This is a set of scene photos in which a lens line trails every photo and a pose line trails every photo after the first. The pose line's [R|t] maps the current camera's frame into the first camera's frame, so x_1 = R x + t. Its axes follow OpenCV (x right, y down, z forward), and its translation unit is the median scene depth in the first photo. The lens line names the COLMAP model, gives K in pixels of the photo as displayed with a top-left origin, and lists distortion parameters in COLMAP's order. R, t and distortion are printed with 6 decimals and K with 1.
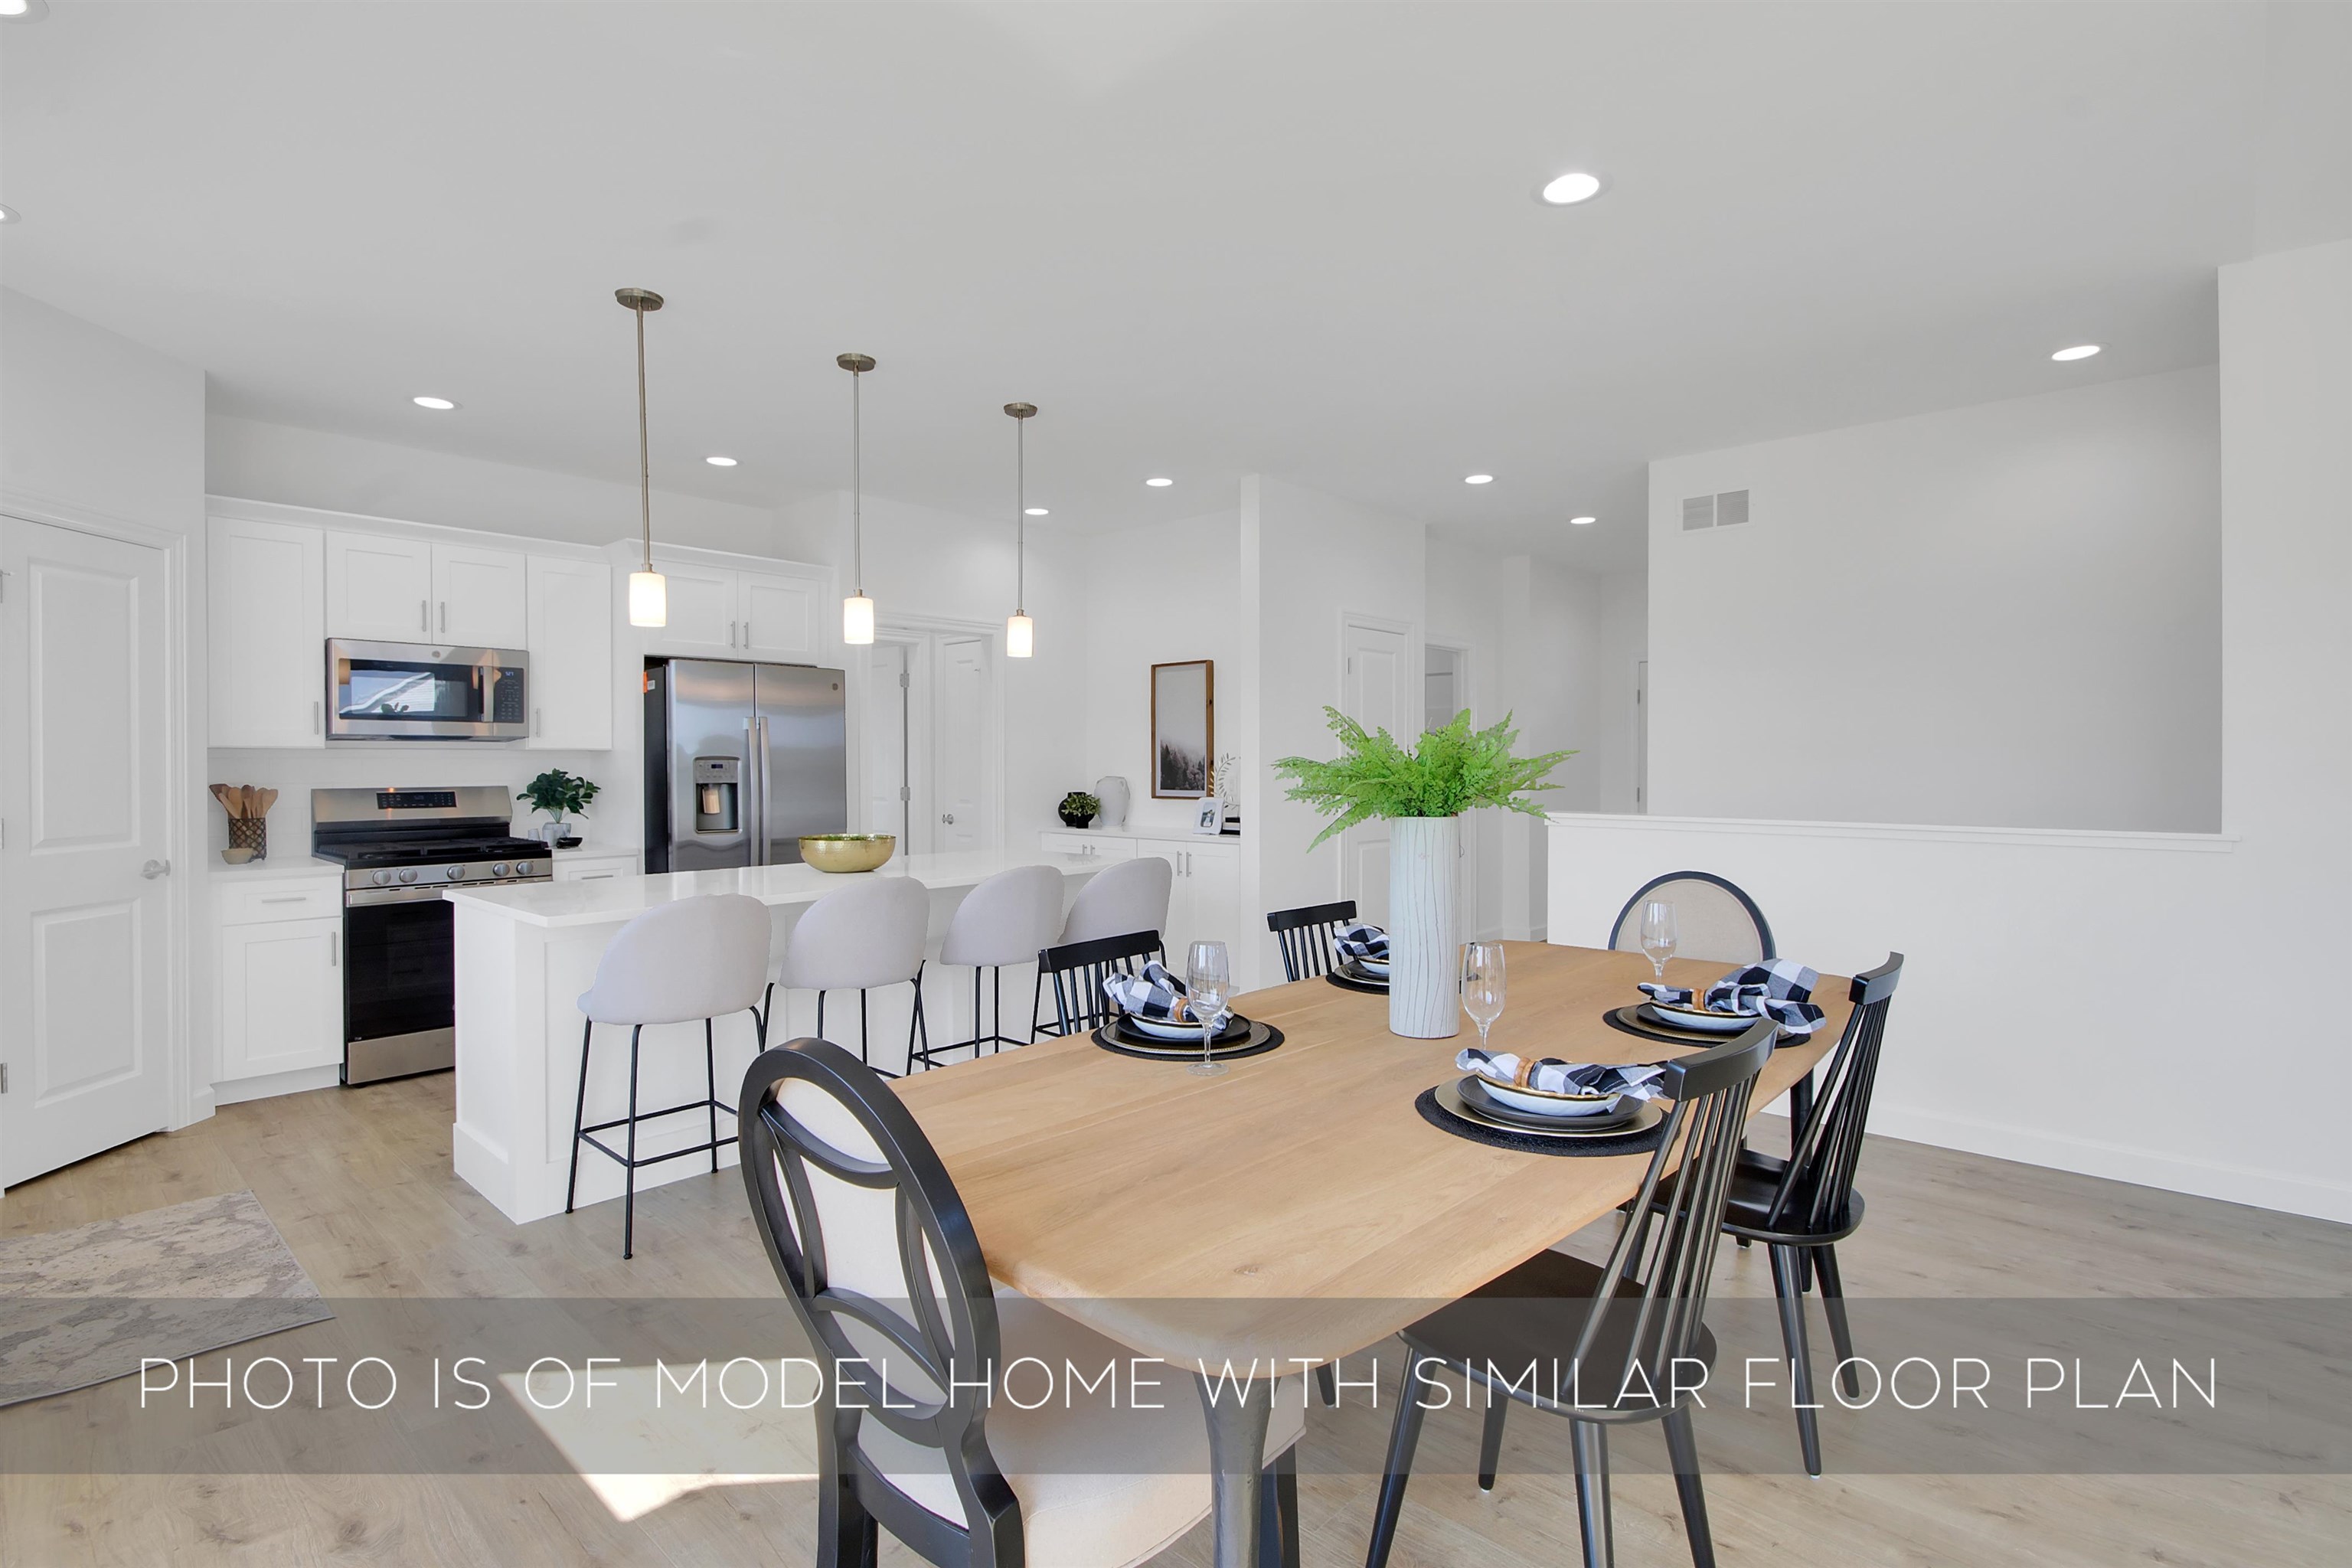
lens RADIAL K [[1131.7, 0, 1175.8], [0, 1131.7, 775.2], [0, 0, 1]] dist [0.001255, 0.000396]
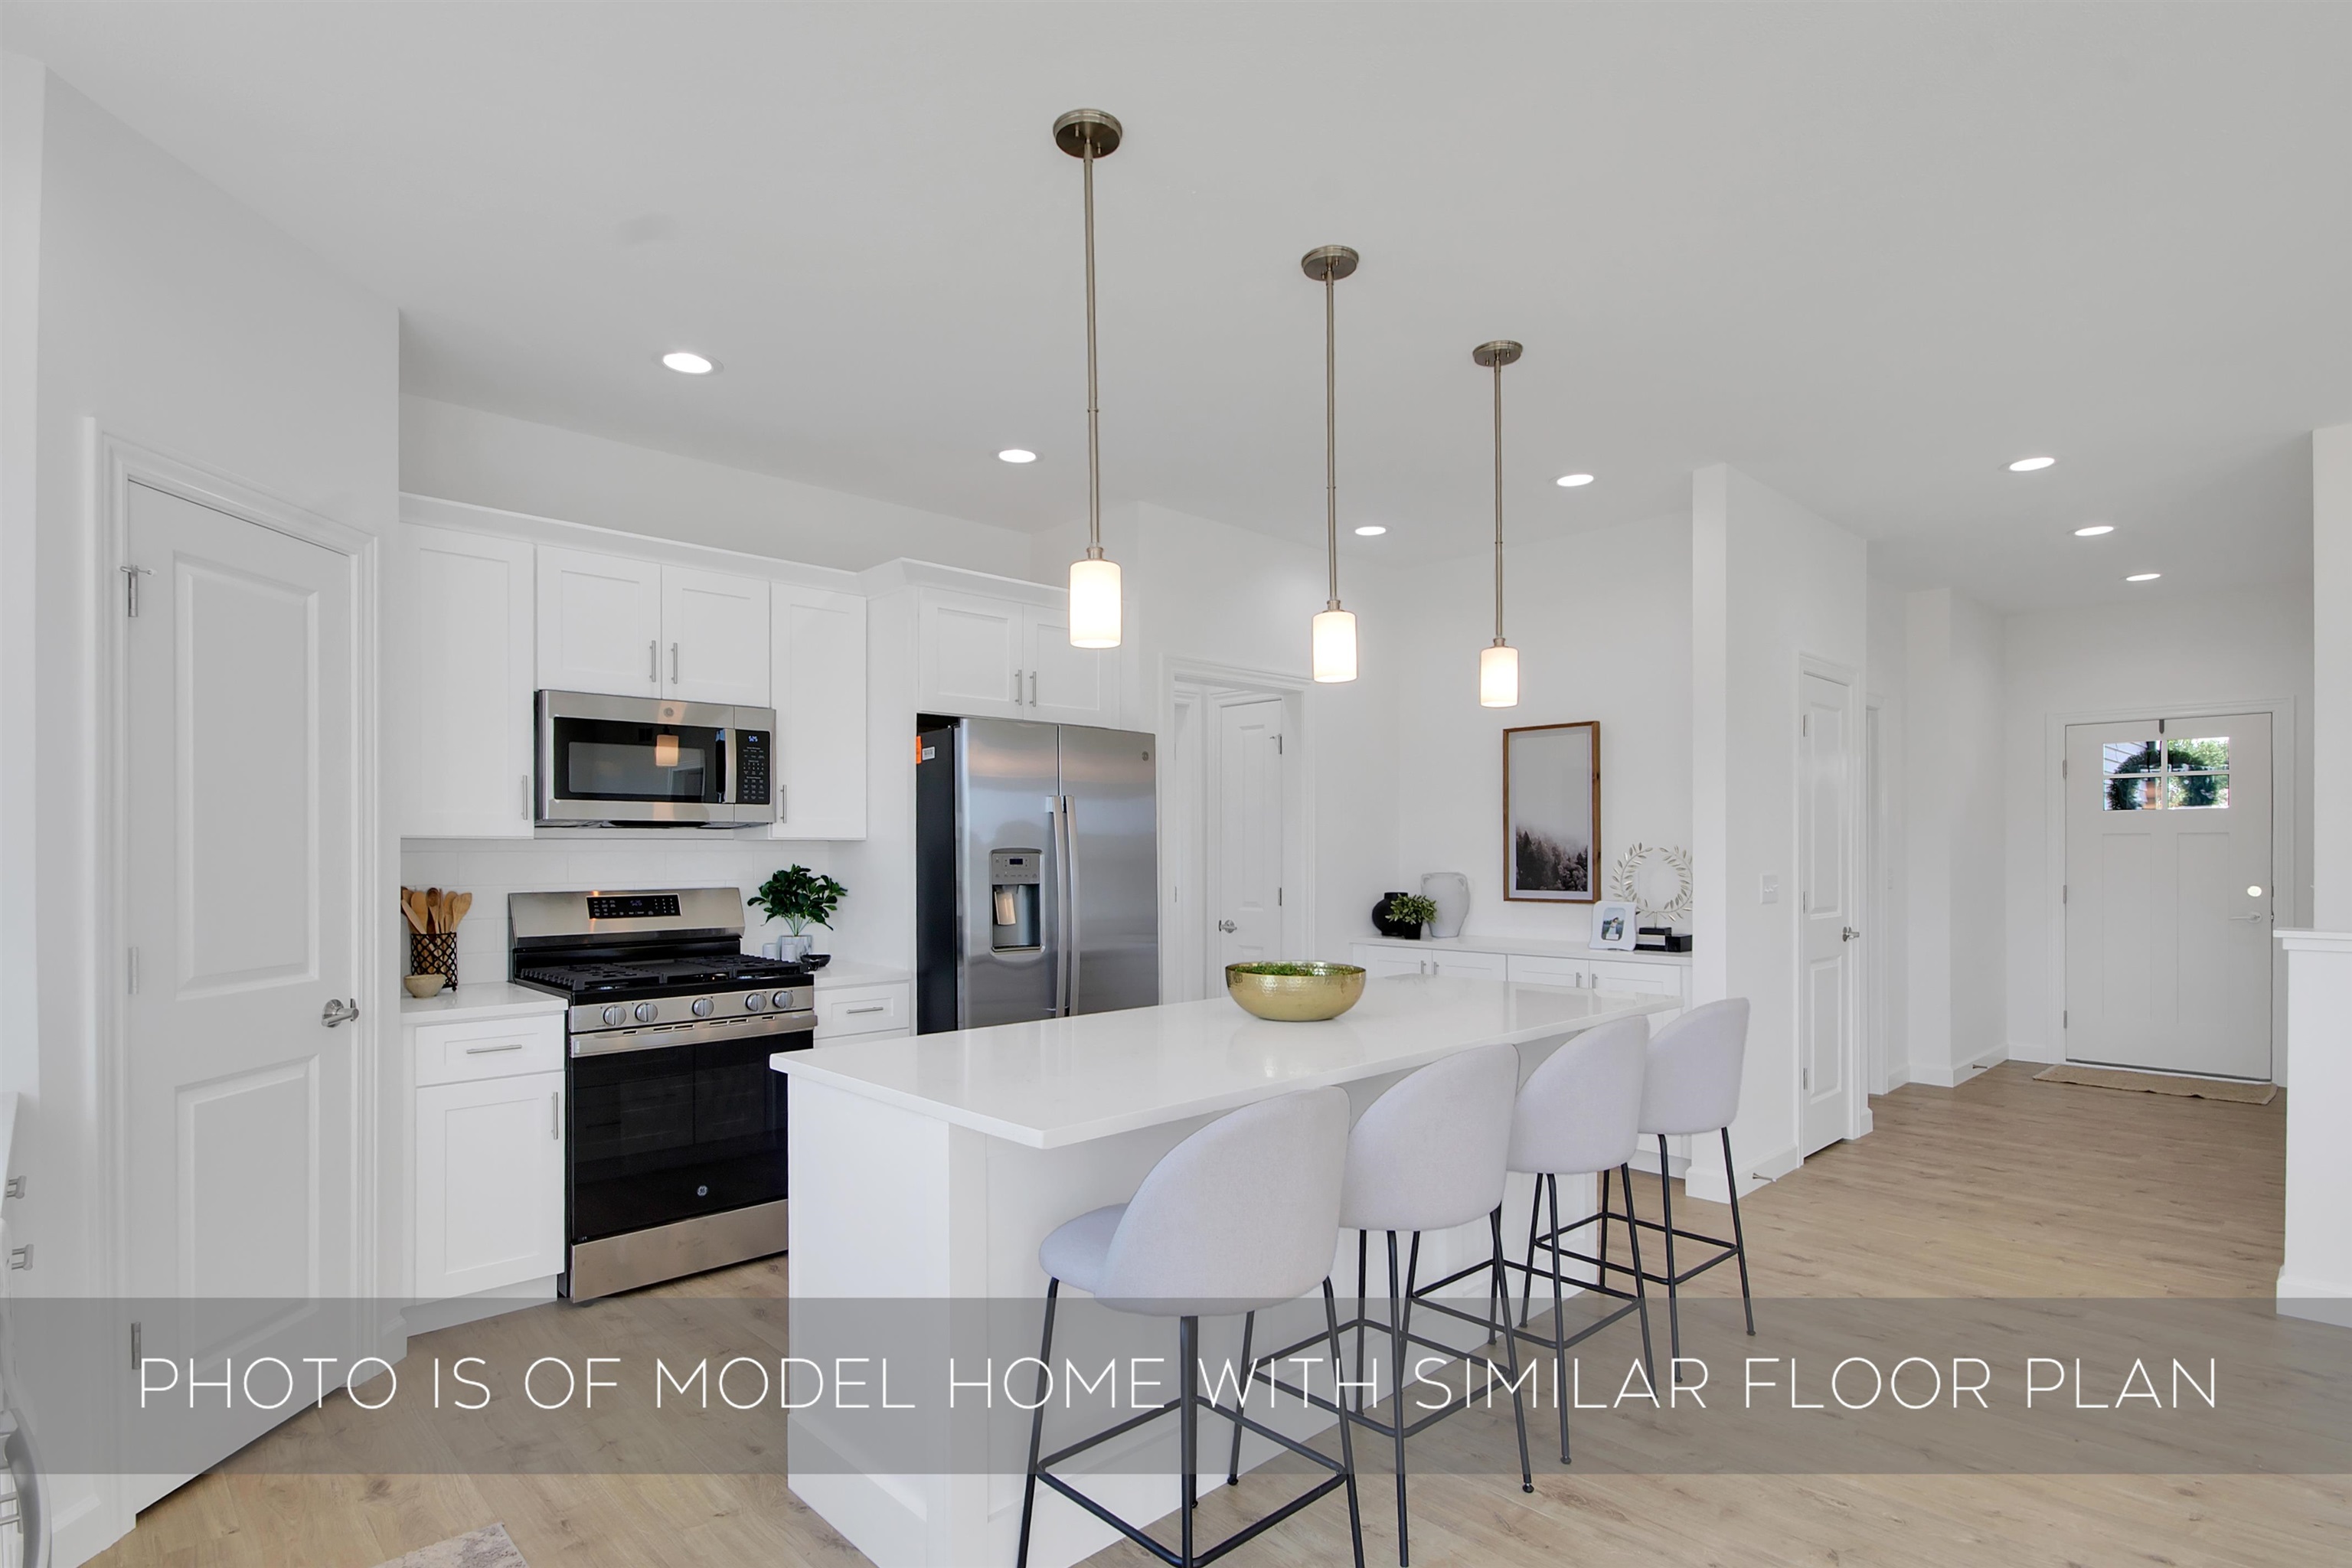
lens RADIAL K [[1199.7, 0, 1177.6], [0, 1199.7, 852.1], [0, 0, 1]] dist [-0.015177, 0.031185]
pose [[0.997942, -0.001224, -0.064118, -0.255470], [0.000488, 0.999934, -0.011492, -0.004988], [0.064128, 0.011437, 0.997876, 0.223949]]
